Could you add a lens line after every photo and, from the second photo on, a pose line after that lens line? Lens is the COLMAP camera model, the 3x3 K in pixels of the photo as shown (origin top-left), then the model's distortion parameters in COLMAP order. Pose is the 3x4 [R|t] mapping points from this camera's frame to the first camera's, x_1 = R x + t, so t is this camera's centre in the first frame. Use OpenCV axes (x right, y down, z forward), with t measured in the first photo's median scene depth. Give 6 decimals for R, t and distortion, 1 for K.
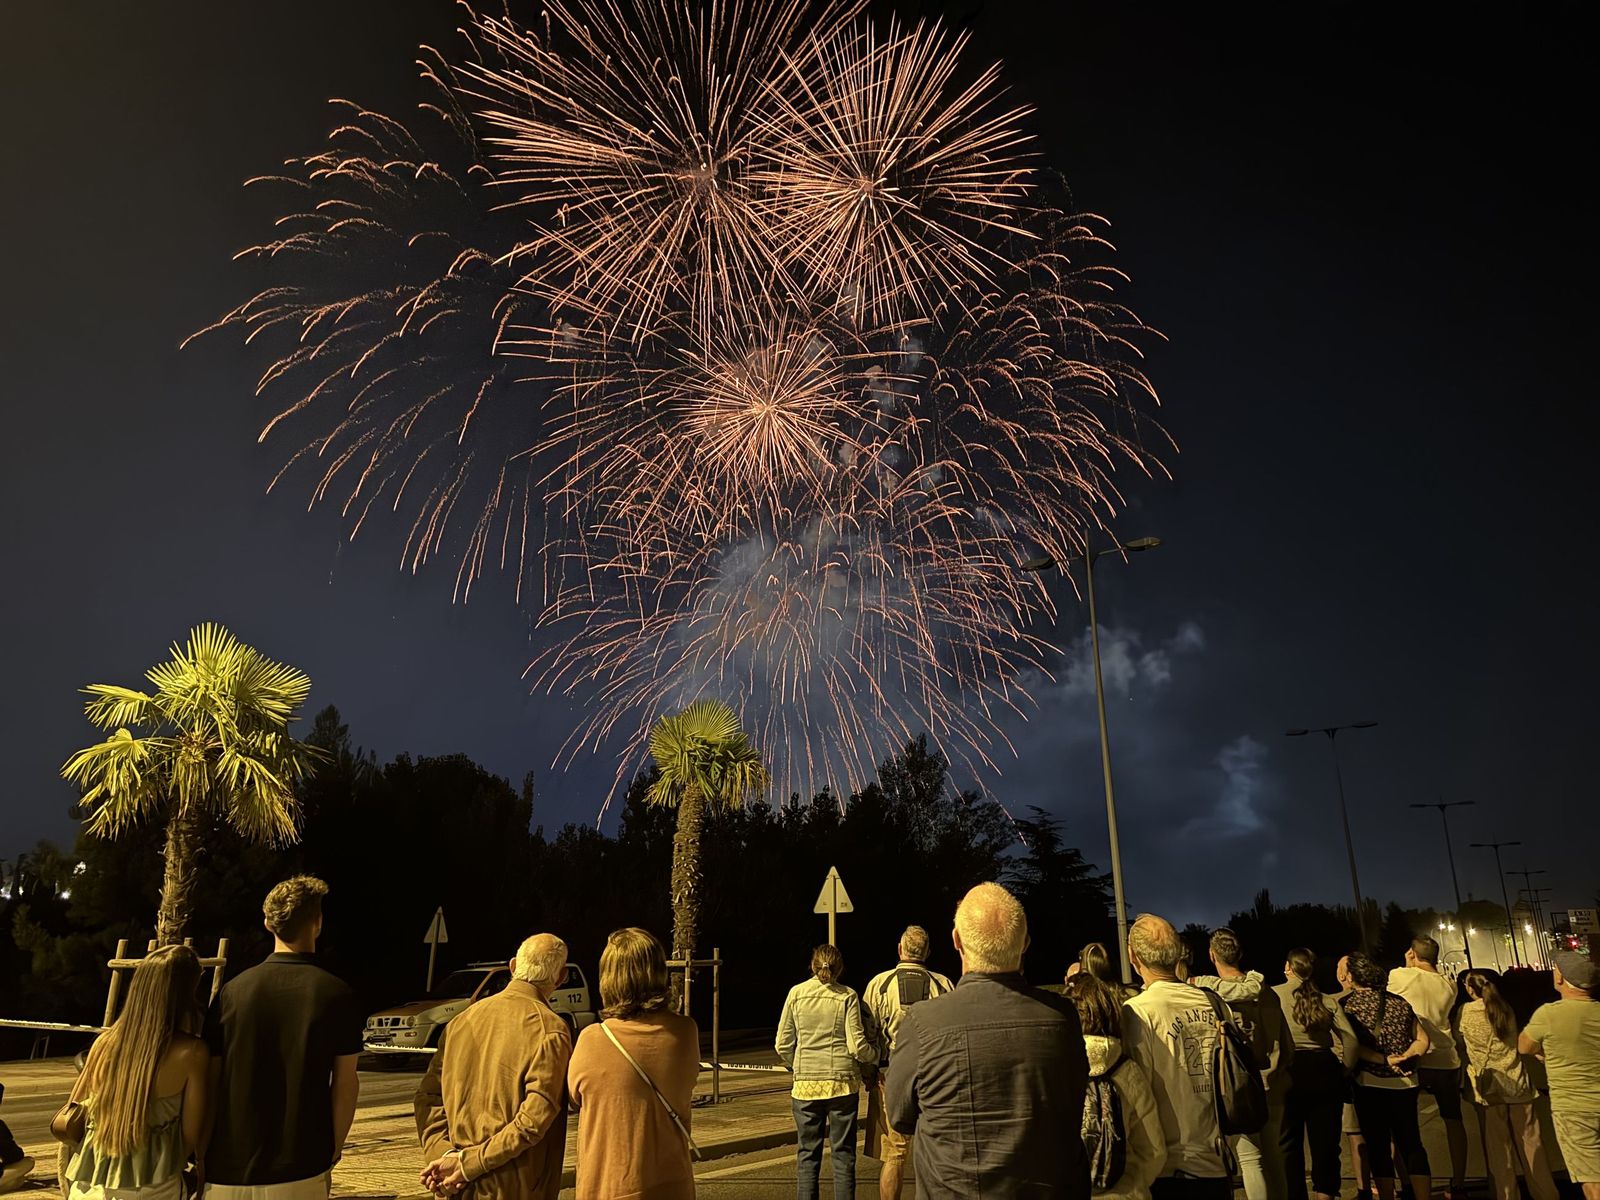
lens RADIAL K [[1235.3, 0, 796.8], [0, 1235.3, 596.8], [0, 0, 1]] dist [0.028210, -0.020633]
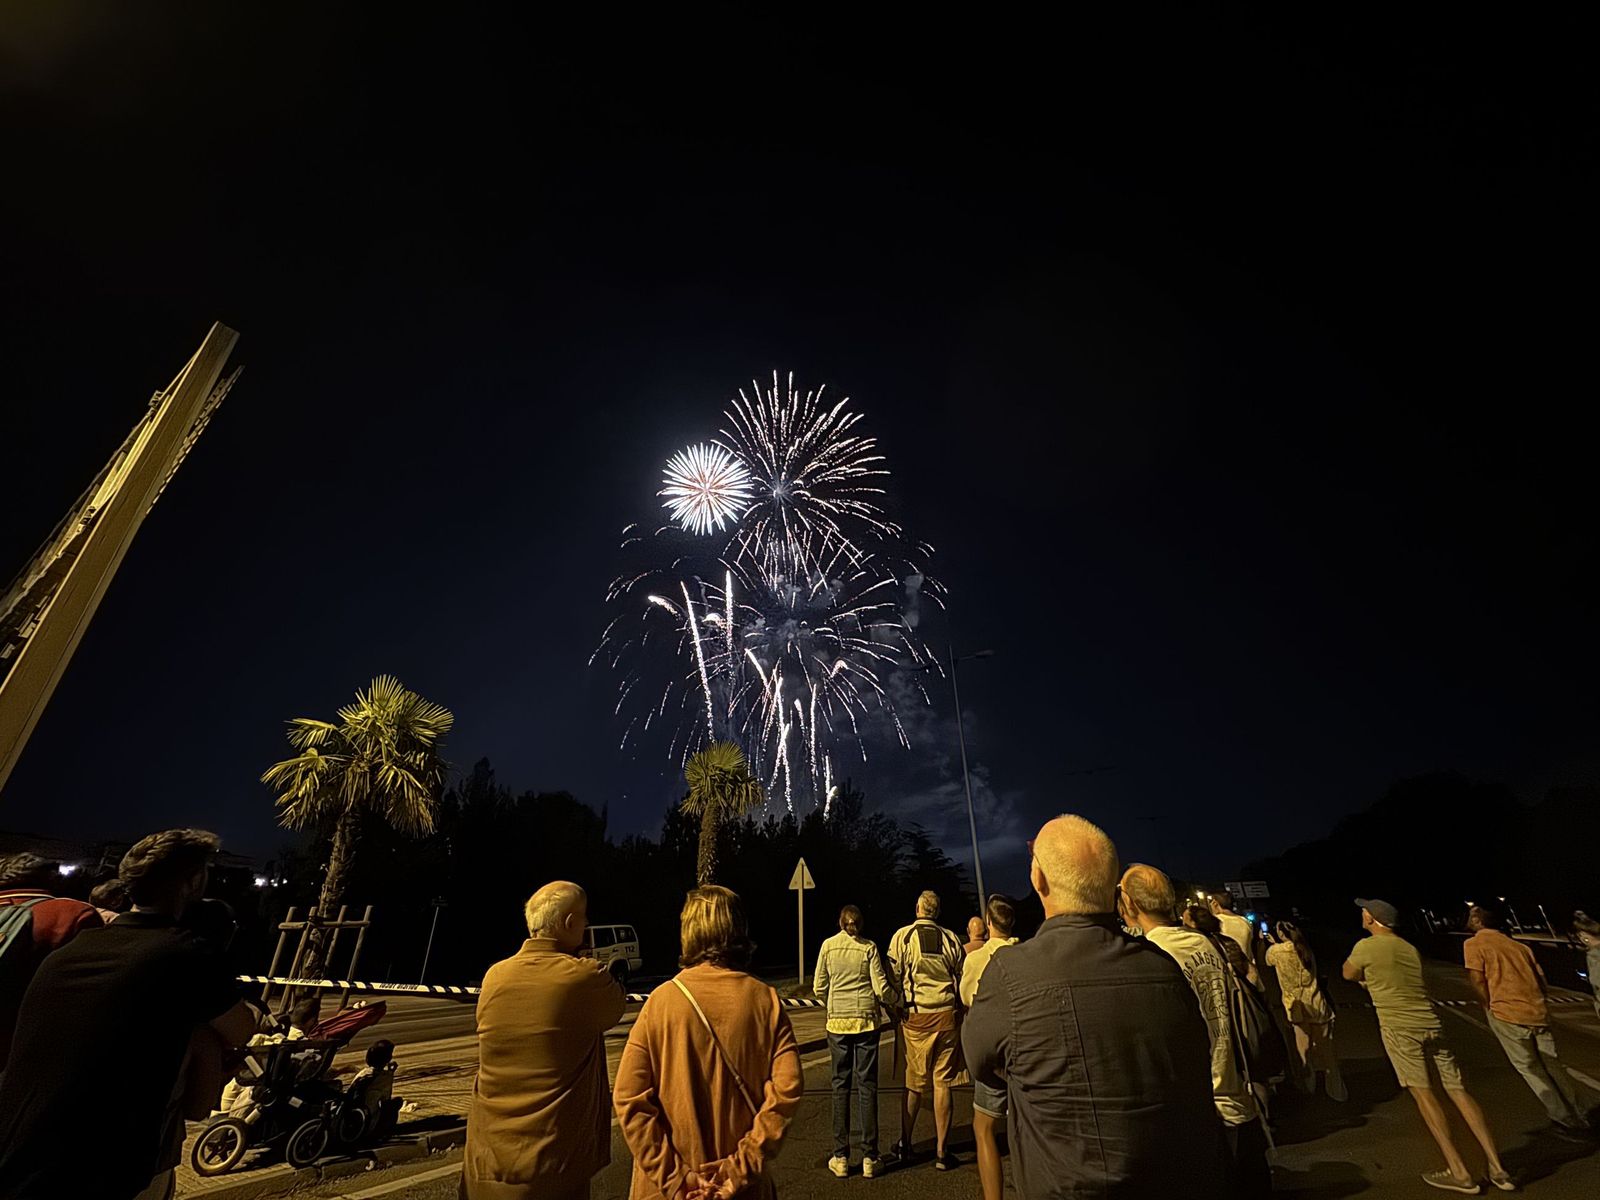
lens RADIAL K [[681.2, 0, 799.1], [0, 681.2, 590.2], [0, 0, 1]] dist [-0.010505, 0.005262]
pose [[0.998718, 0.011232, 0.049366, -0.032833], [-0.002688, 0.985471, -0.169823, 0.058689], [-0.050557, 0.169472, 0.984237, 0.186277]]
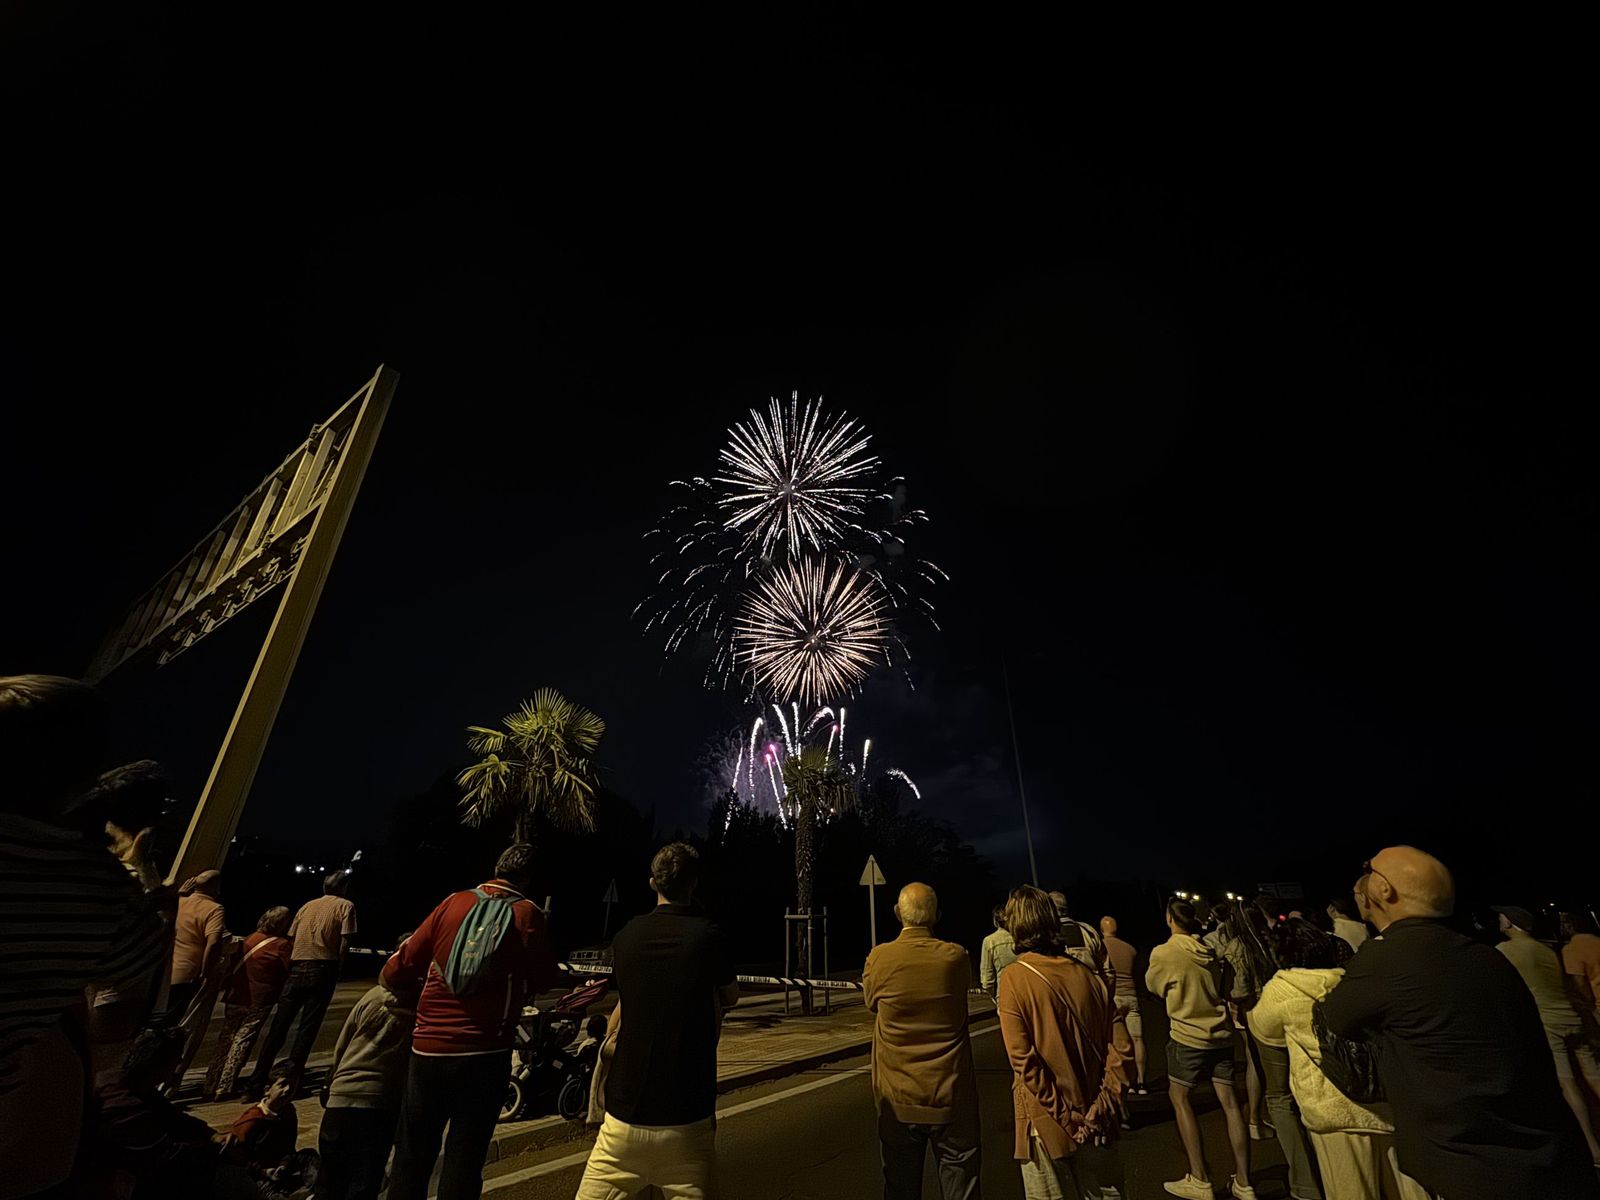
lens RADIAL K [[681.2, 0, 779.1], [0, 681.2, 582.7], [0, 0, 1]] dist [-0.010505, 0.005262]
pose [[0.999653, 0.014628, 0.021902, -0.201120], [-0.010689, 0.985344, -0.170243, 0.034889], [-0.024071, 0.169950, 0.985159, 0.110067]]
